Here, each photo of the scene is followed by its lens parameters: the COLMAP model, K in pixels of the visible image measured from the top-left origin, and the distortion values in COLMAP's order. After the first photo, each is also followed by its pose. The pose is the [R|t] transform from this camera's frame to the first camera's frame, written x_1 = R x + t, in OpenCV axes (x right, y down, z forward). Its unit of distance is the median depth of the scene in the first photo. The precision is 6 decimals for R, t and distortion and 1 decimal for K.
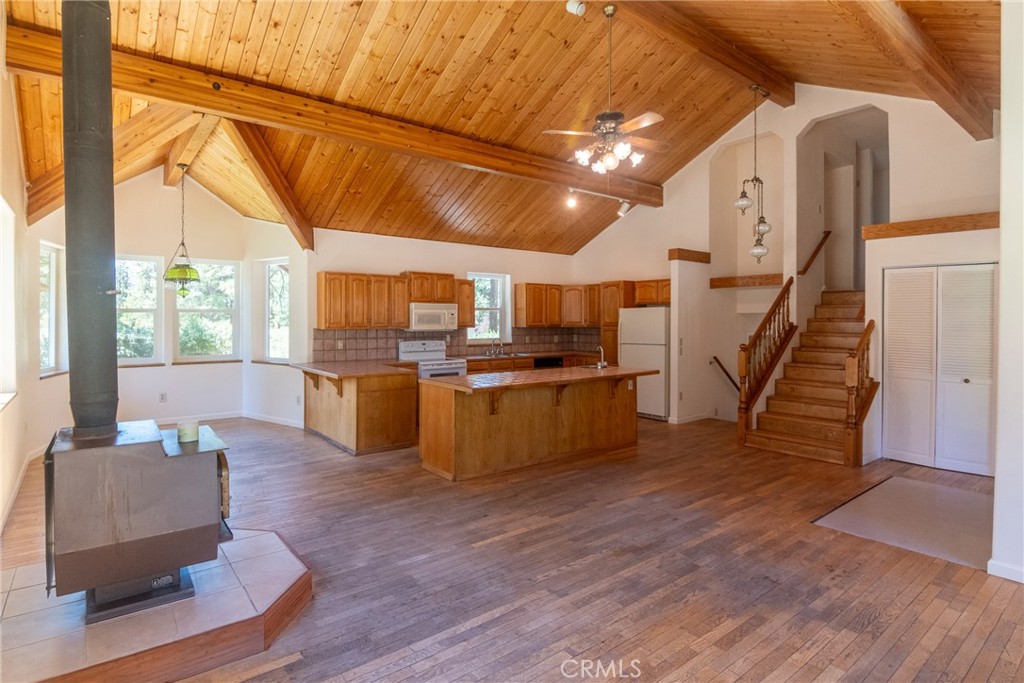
lens RADIAL K [[514.5, 0, 477.5], [0, 514.5, 323.0], [0, 0, 1]] dist [-0.000996, -0.006045]
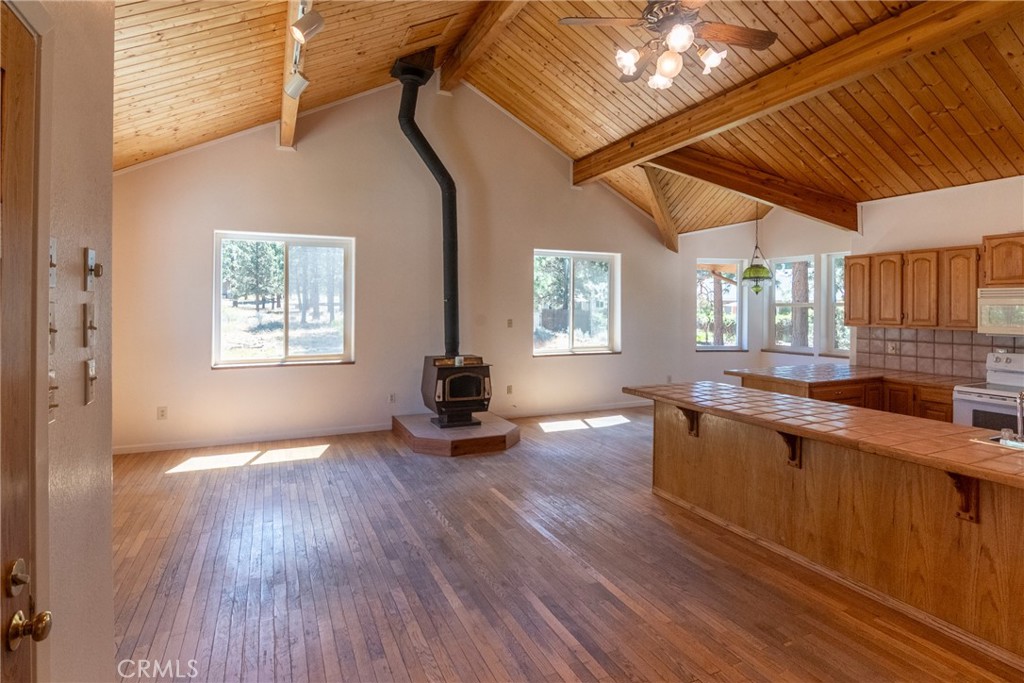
lens RADIAL K [[512.6, 0, 513.6], [0, 512.6, 306.4], [0, 0, 1]] dist [-0.015490, -0.000193]
pose [[-0.179269, -0.004651, -0.983789, 1.202593], [-0.014697, 0.999890, -0.002049, -0.019007], [0.983690, 0.014092, -0.179318, 1.236149]]
